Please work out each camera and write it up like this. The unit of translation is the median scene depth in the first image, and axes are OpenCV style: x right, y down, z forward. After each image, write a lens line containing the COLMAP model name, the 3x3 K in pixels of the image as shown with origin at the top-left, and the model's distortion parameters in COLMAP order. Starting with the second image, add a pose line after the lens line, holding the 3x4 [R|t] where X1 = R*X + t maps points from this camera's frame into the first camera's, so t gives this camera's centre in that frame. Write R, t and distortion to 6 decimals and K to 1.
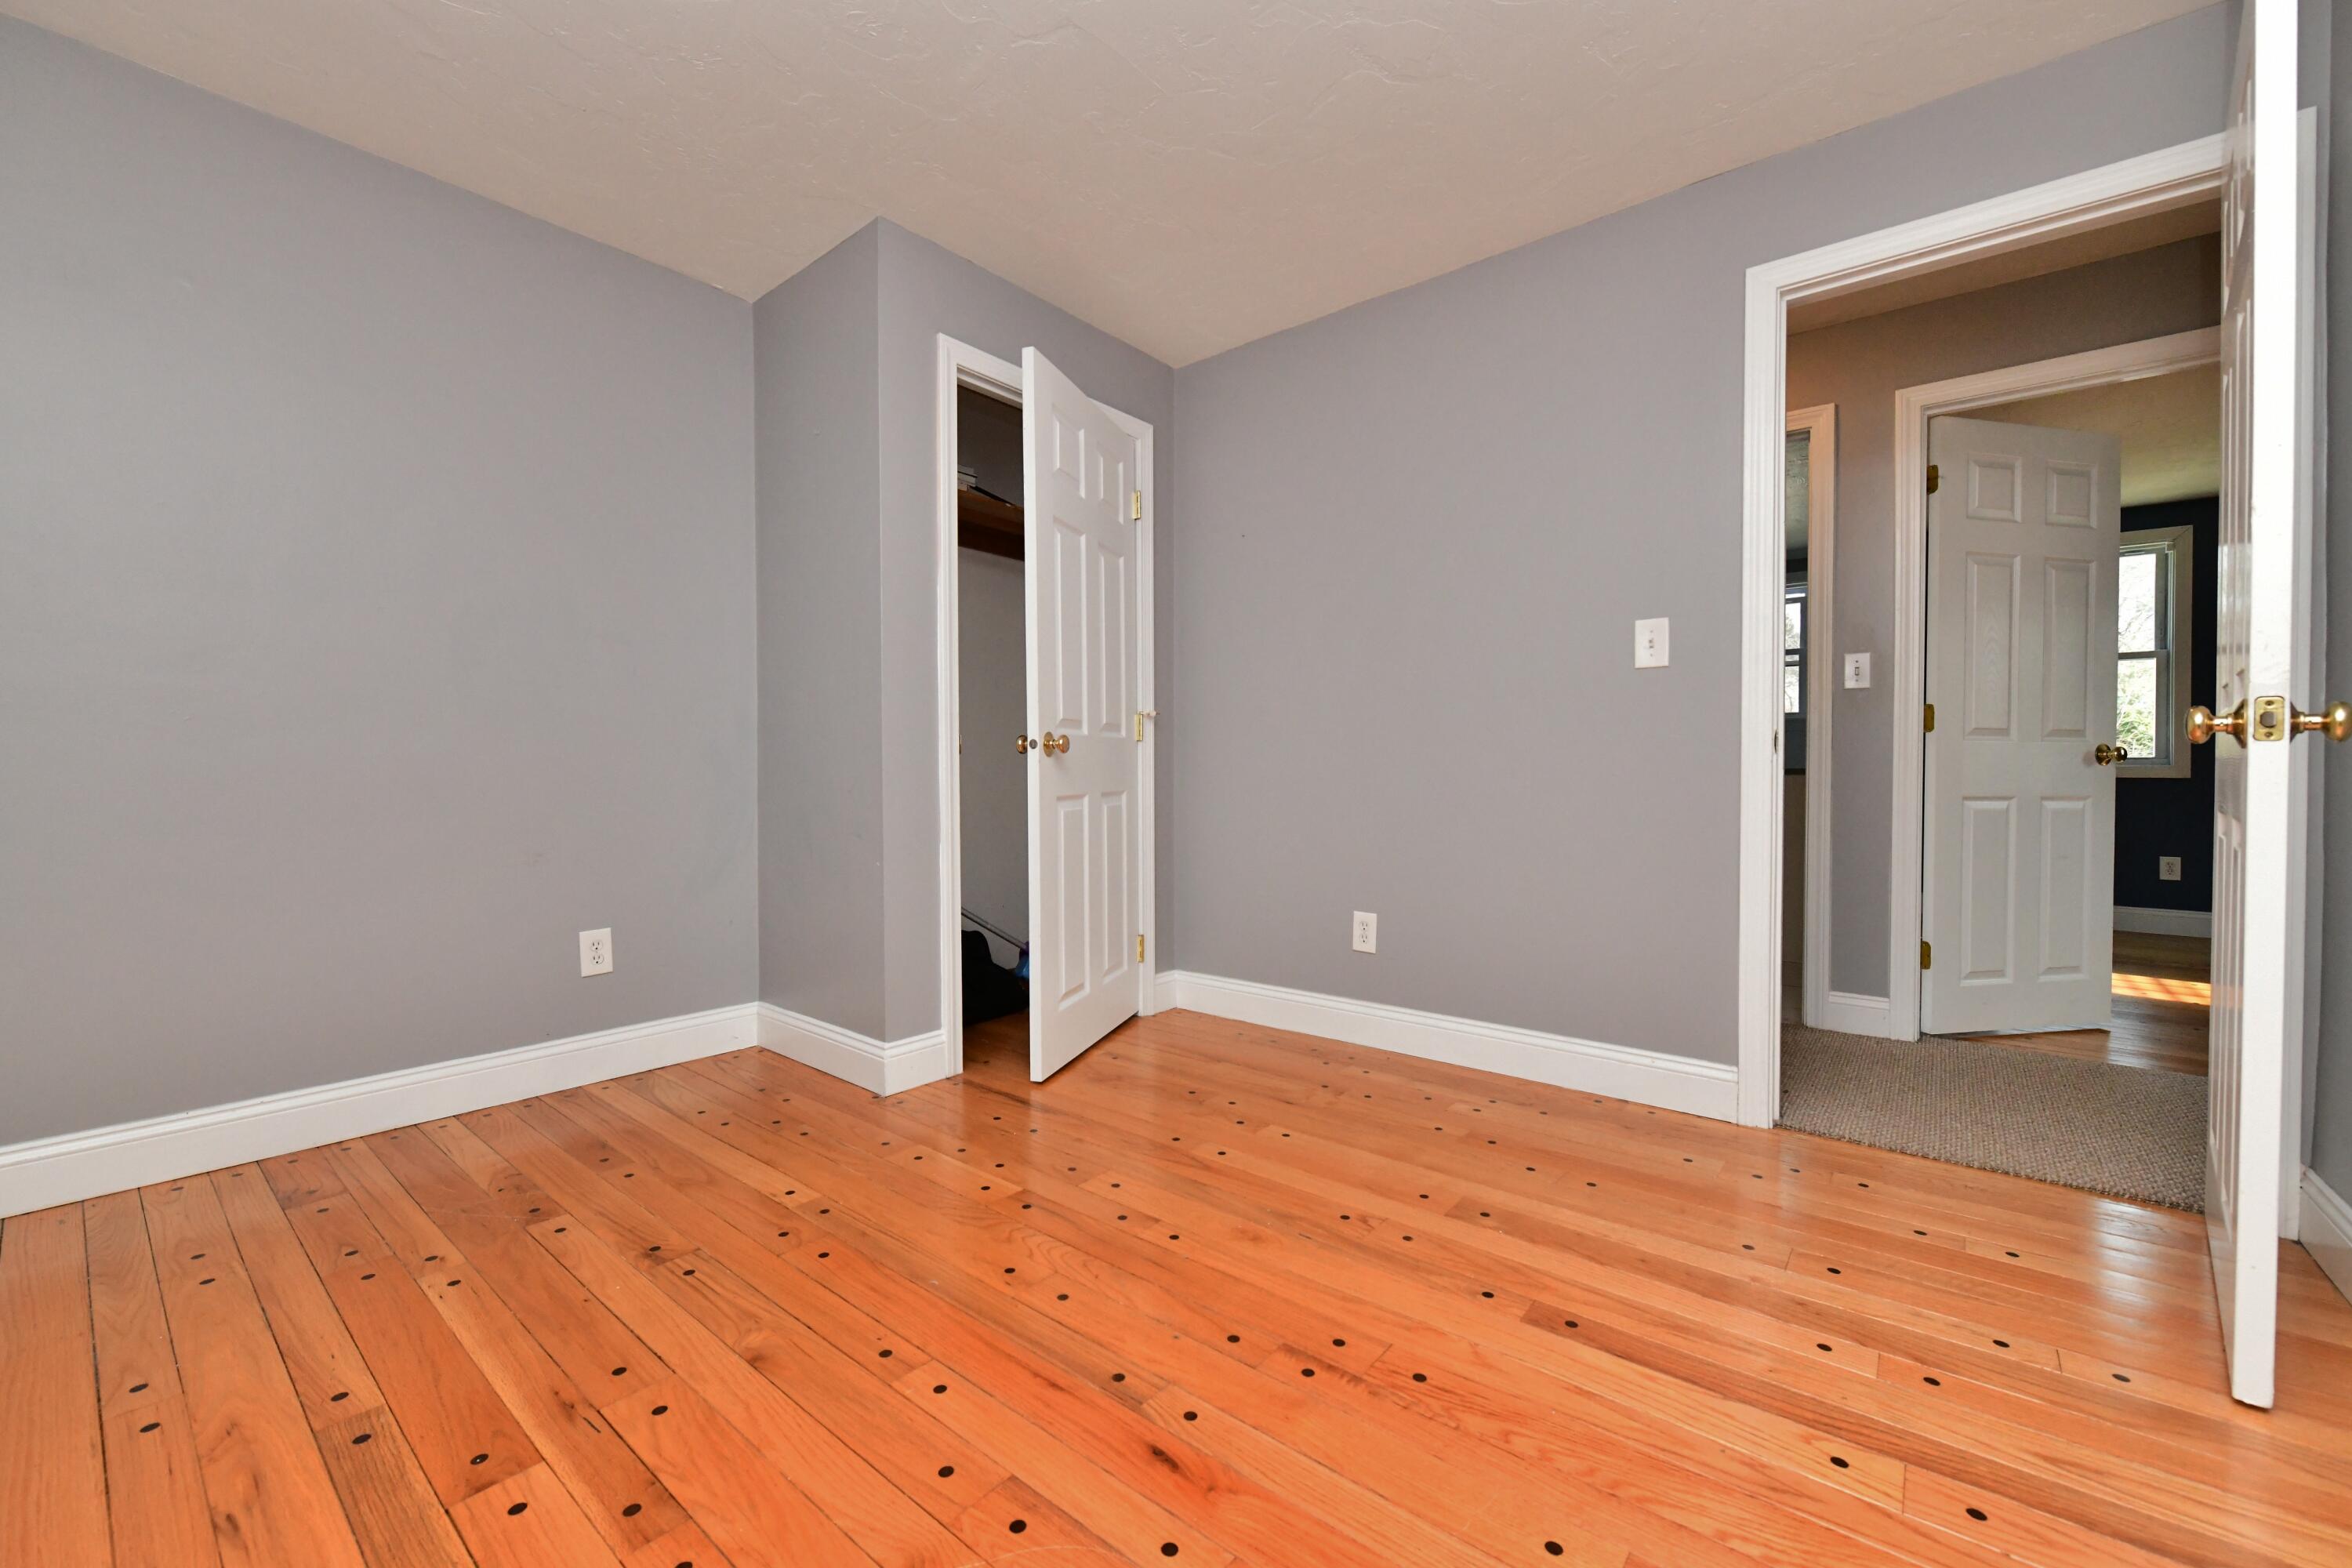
lens RADIAL K [[930.9, 0, 1169.1], [0, 930.9, 776.3], [0, 0, 1]] dist [-0.009468, 0.000051]
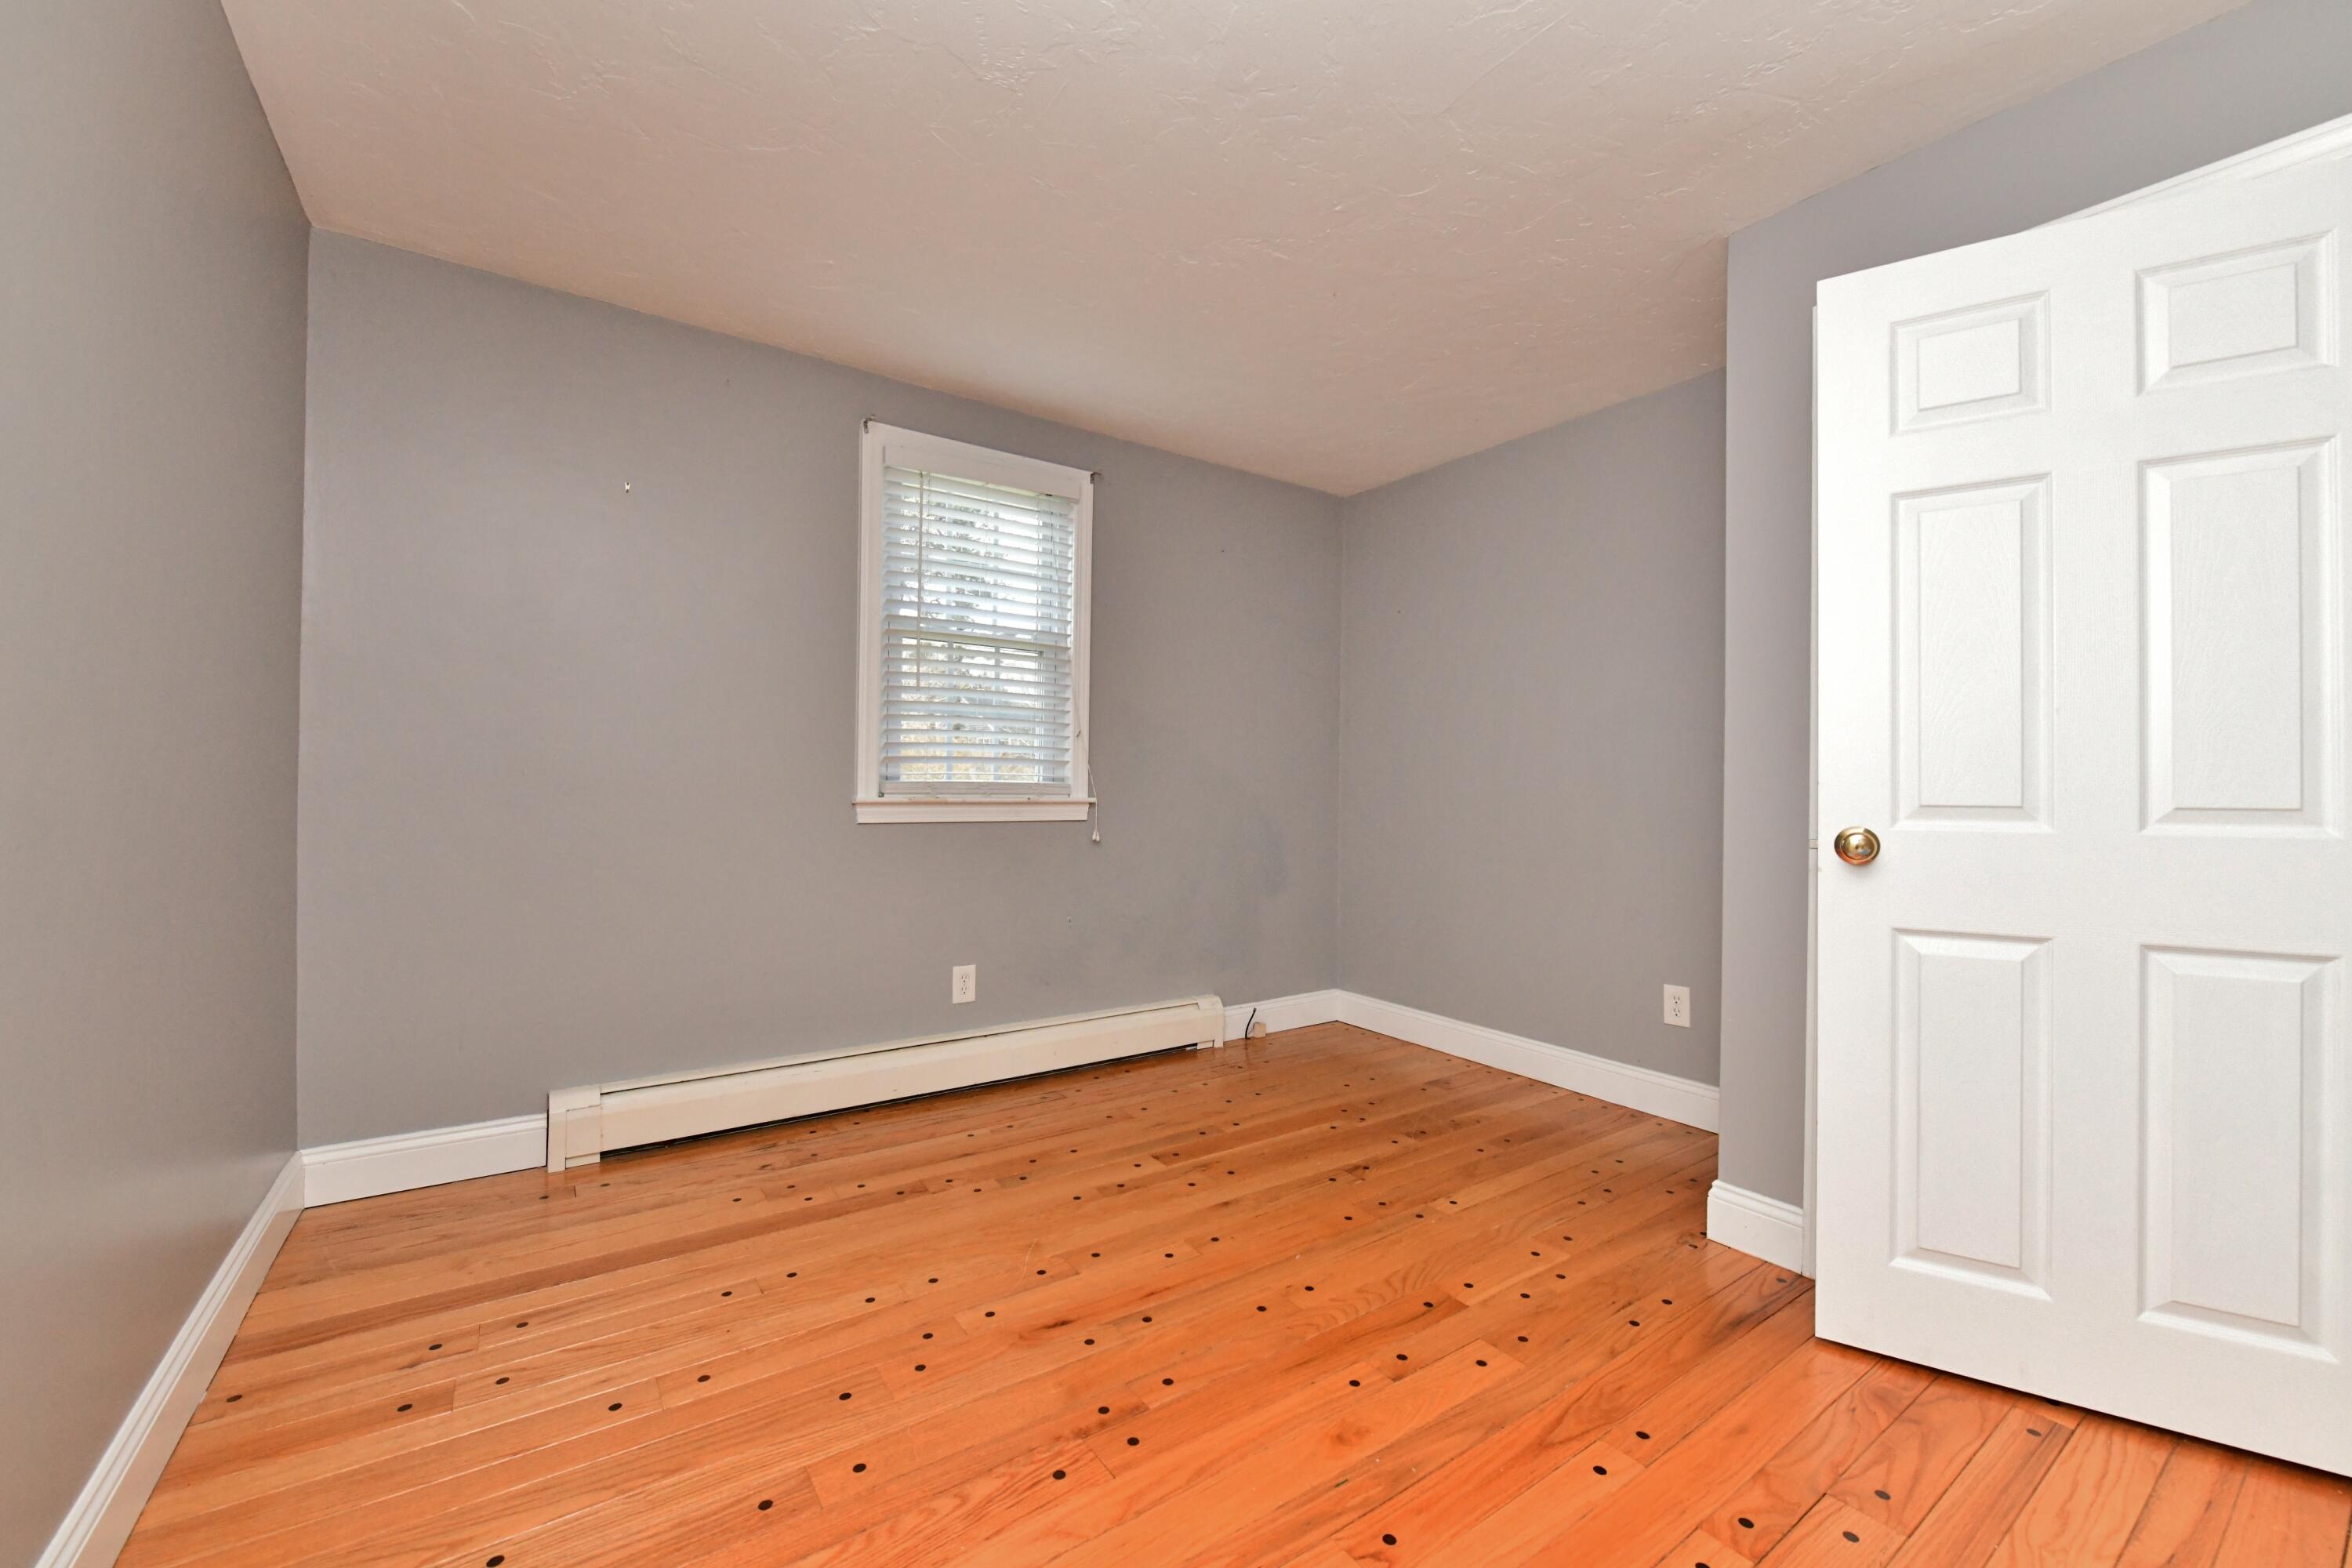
lens RADIAL K [[930.9, 0, 1175.5], [0, 930.9, 789.1], [0, 0, 1]] dist [-0.009468, 0.000051]
pose [[-0.268253, -0.001425, -0.963347, 0.851553], [-0.016937, 0.999851, 0.003238, -0.089557], [0.963200, 0.017185, -0.268237, 0.953933]]
